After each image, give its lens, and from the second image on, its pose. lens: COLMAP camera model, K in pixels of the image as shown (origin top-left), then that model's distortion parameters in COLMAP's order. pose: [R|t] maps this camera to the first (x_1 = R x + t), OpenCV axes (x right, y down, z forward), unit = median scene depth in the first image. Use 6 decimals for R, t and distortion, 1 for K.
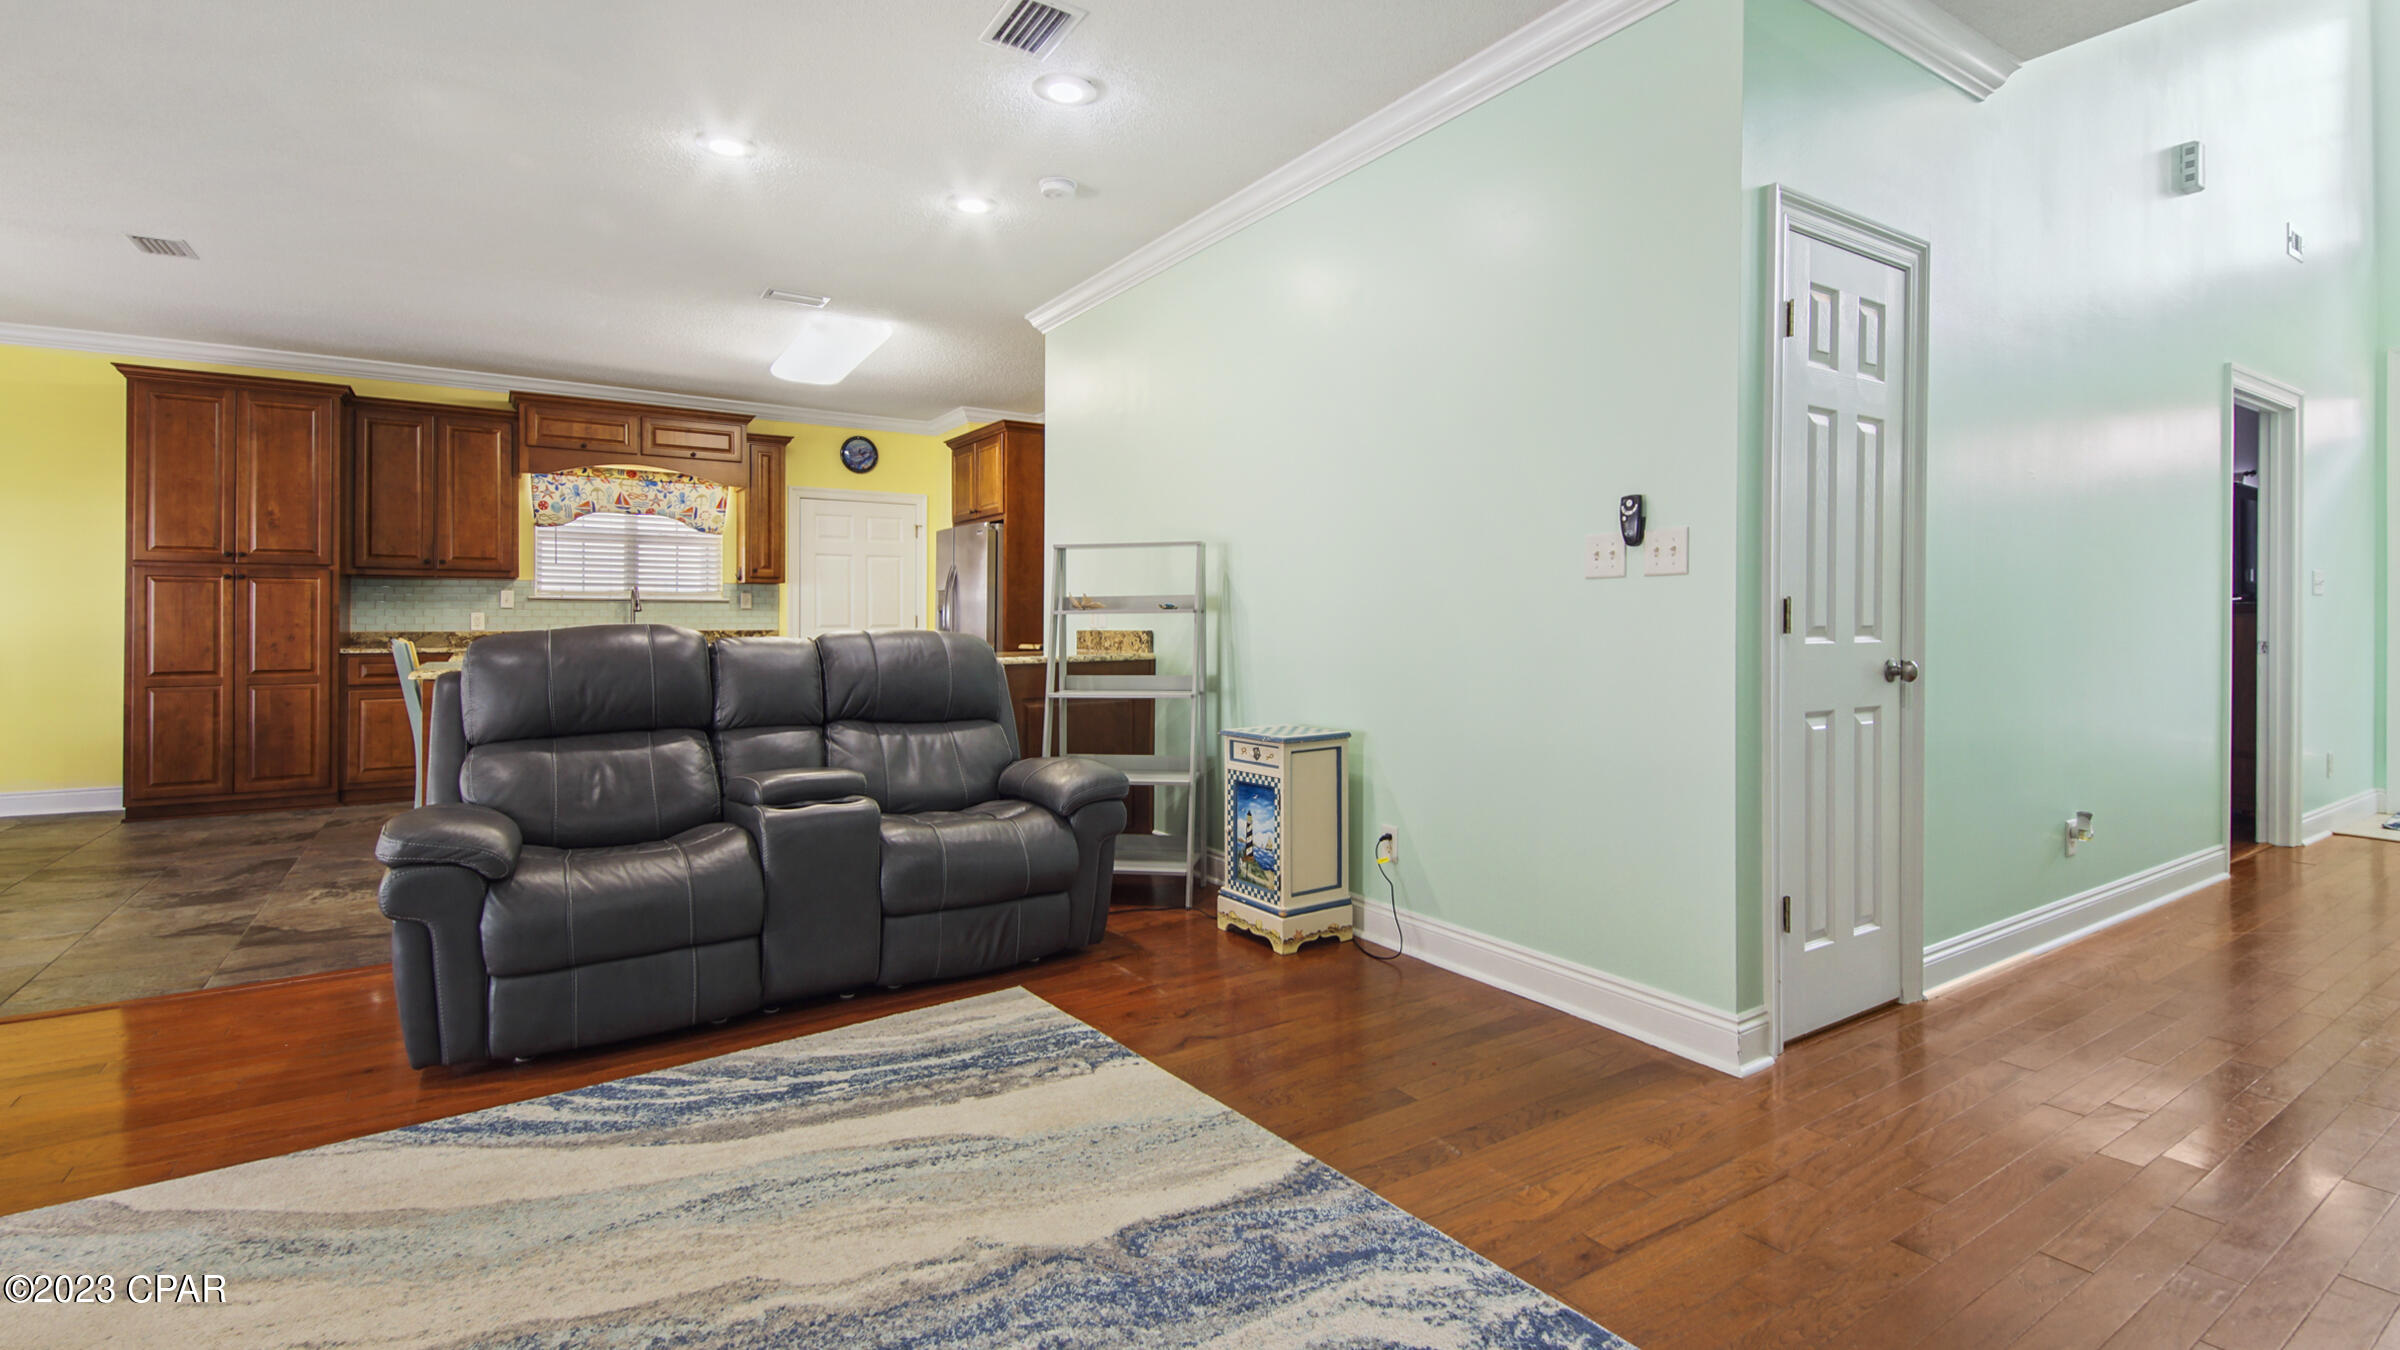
lens RADIAL K [[1080.3, 0, 1213.6], [0, 1080.3, 620.8], [0, 0, 1]] dist [0.038860, -0.027846]
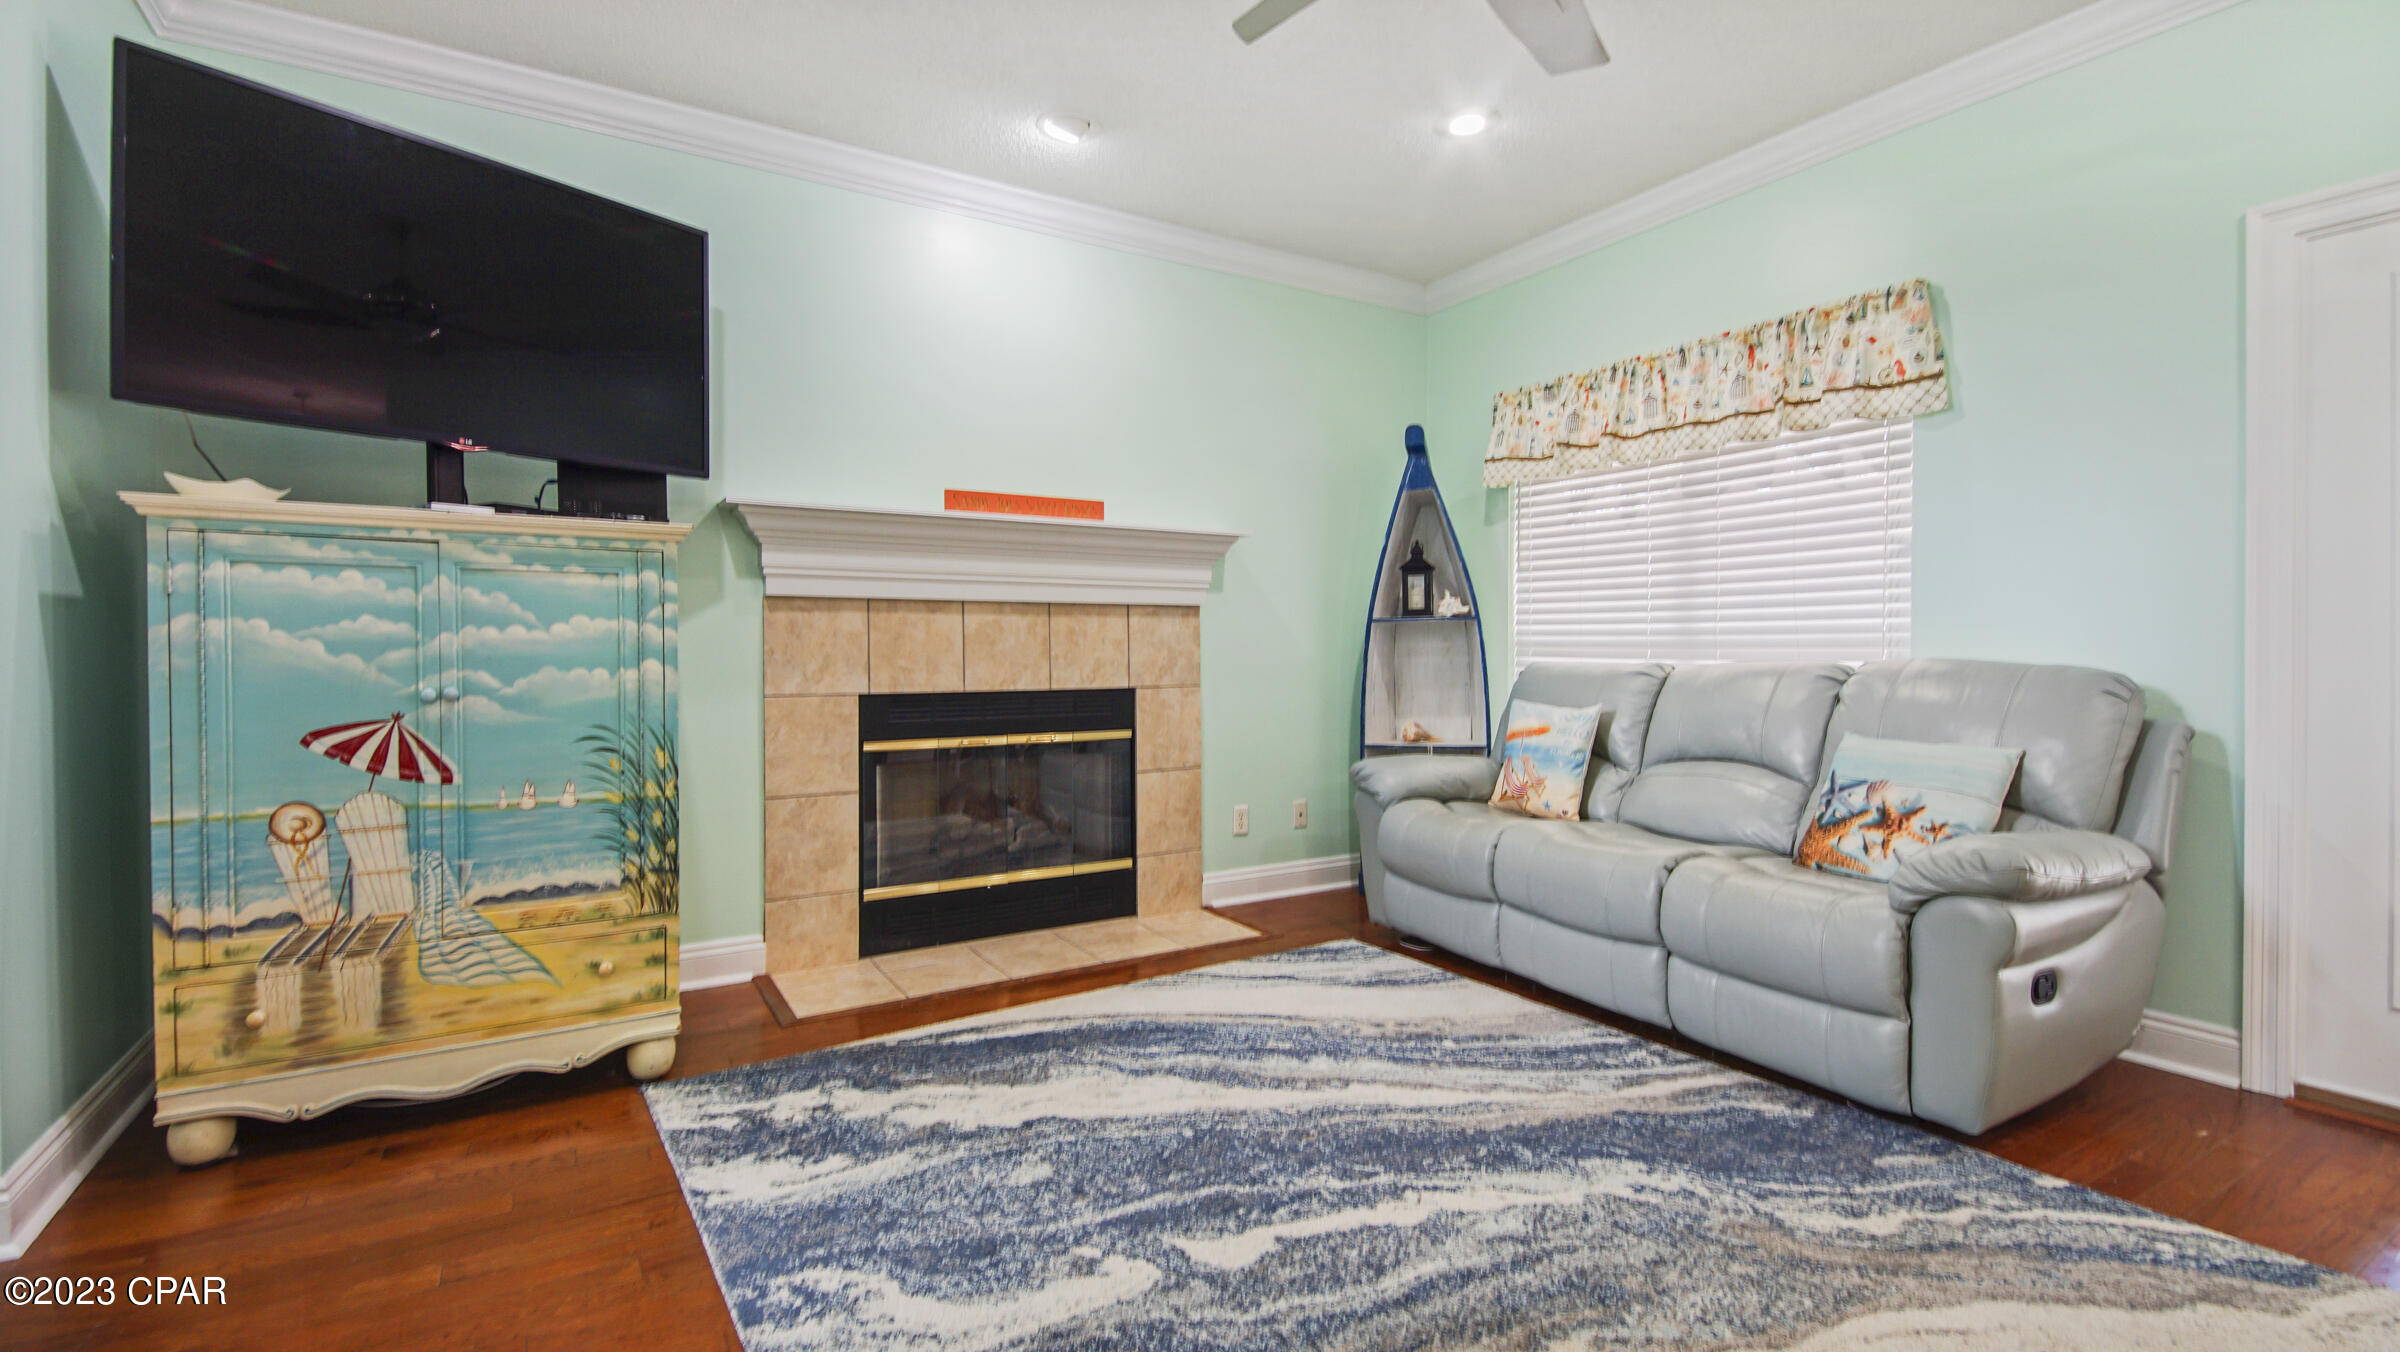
lens RADIAL K [[1043.6, 0, 1202.5], [0, 1043.6, 671.0], [0, 0, 1]] dist [0.025593, -0.016344]
pose [[-0.998758, 0.003260, 0.049714, -0.066449], [0.003995, 0.999884, 0.014695, 0.004078], [-0.049660, 0.014875, -0.998655, 0.874573]]
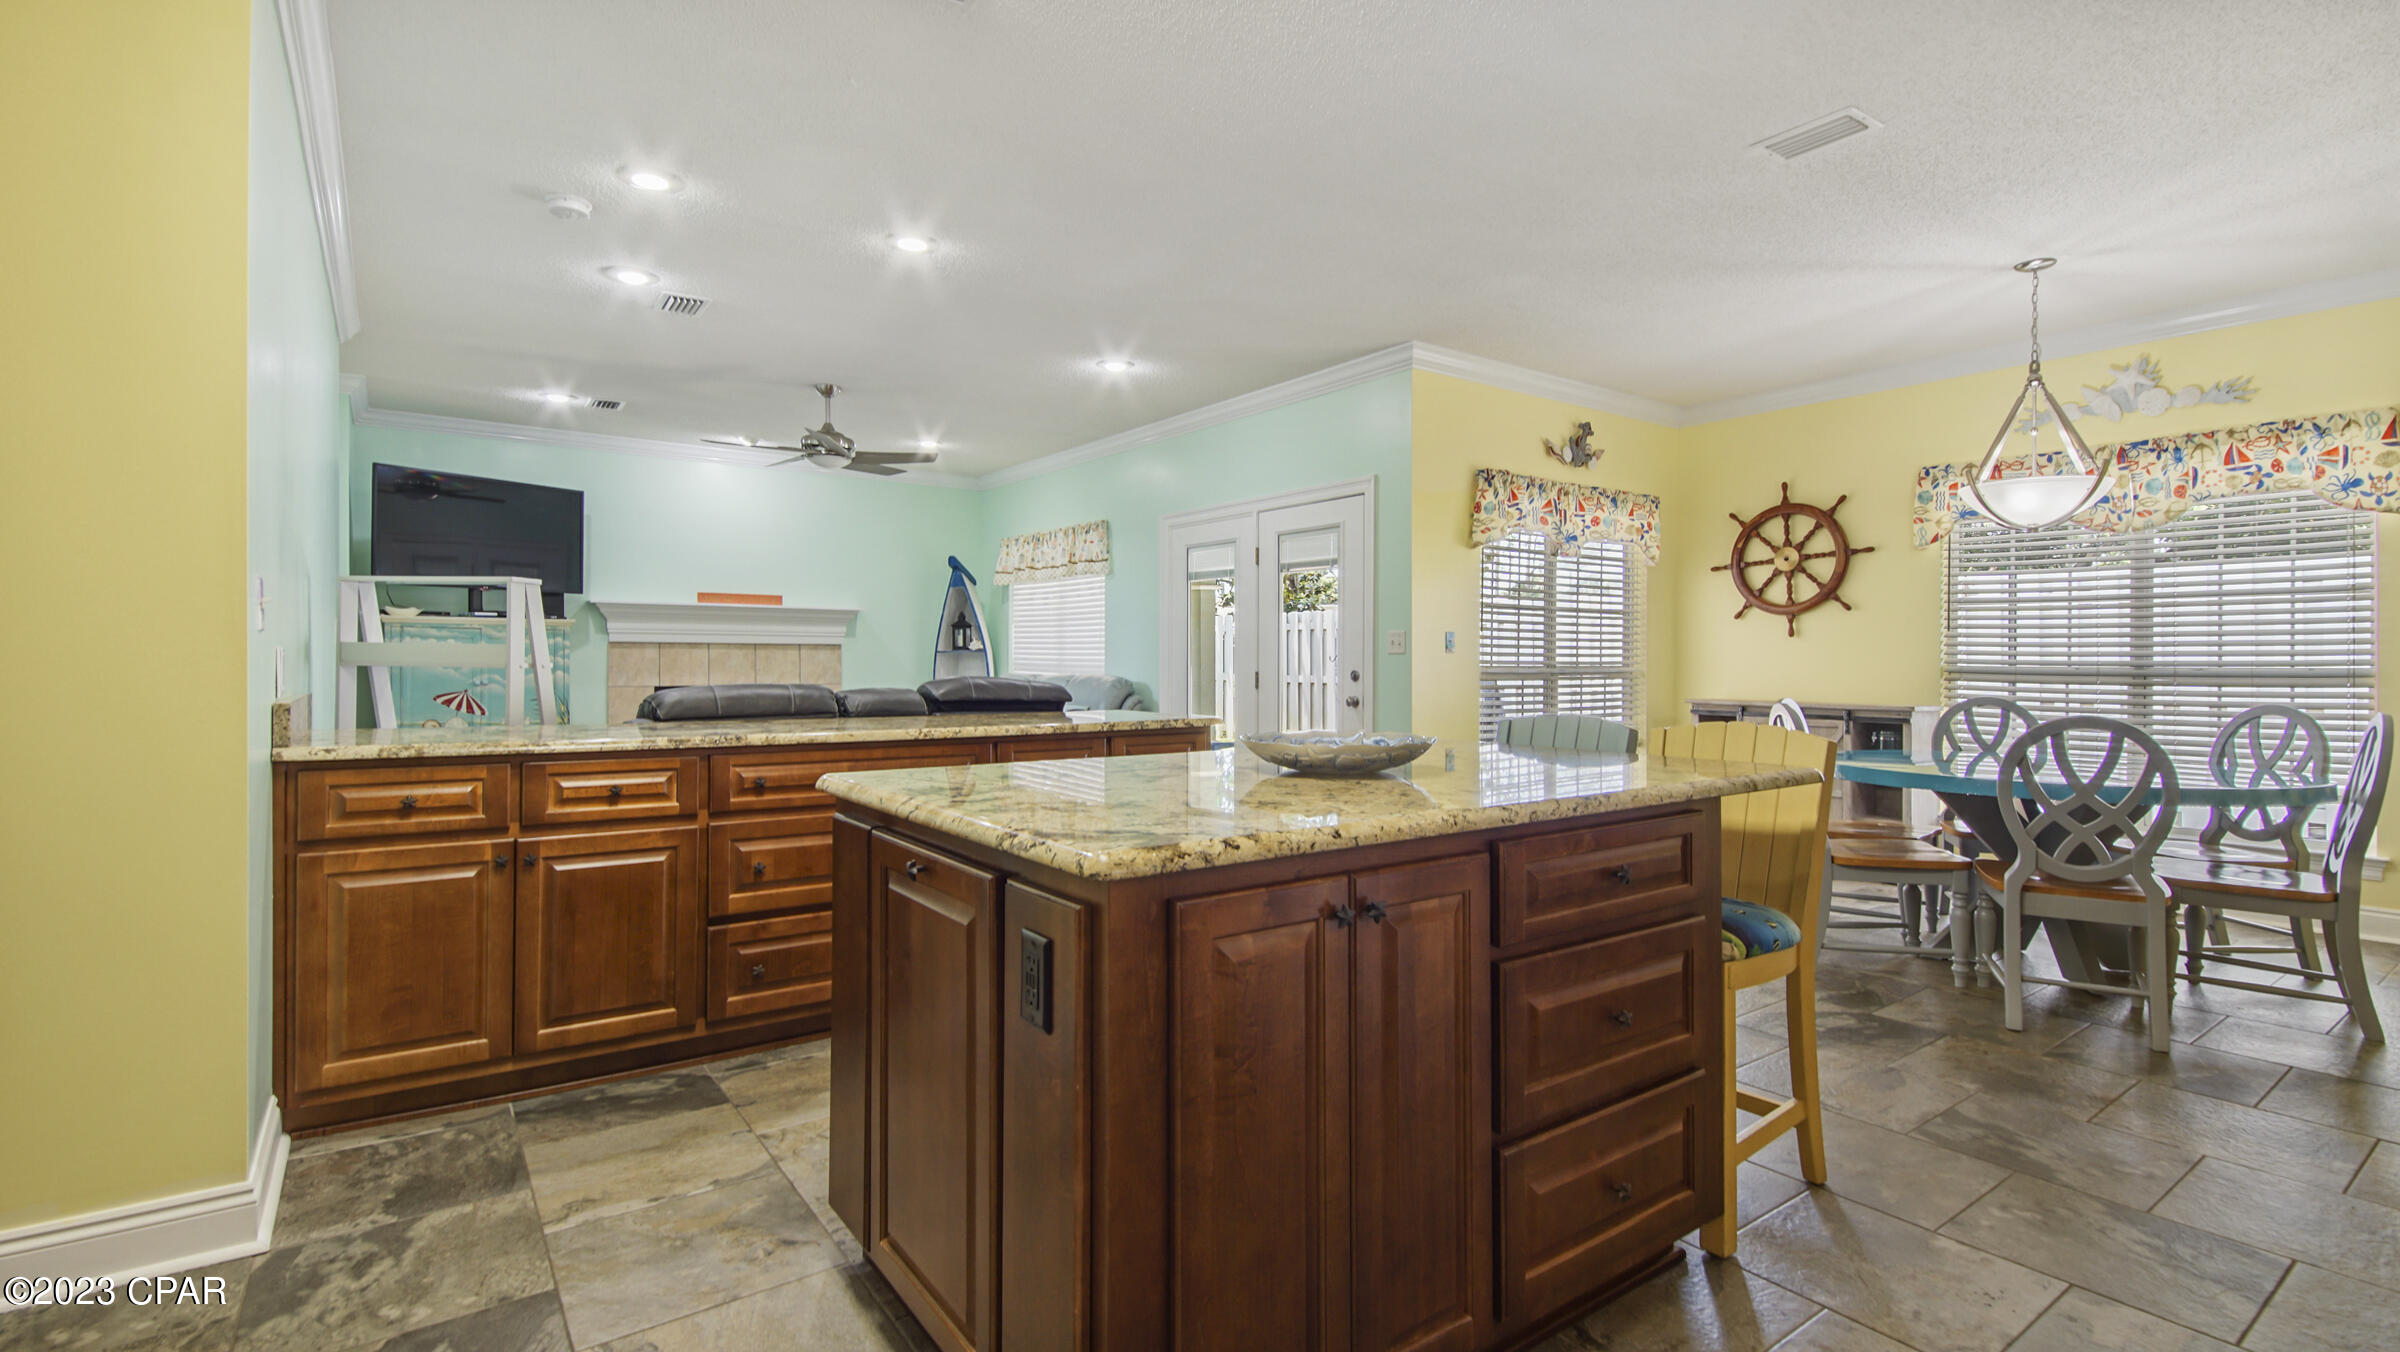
lens RADIAL K [[1010.8, 0, 1211.3], [0, 1010.8, 651.3], [0, 0, 1]] dist [-0.000138, -0.000149]
pose [[-0.997967, -0.002547, -0.063677, -0.685311], [-0.001803, 0.999929, -0.011737, -0.011119], [0.063702, -0.011598, -0.997902, 2.016211]]
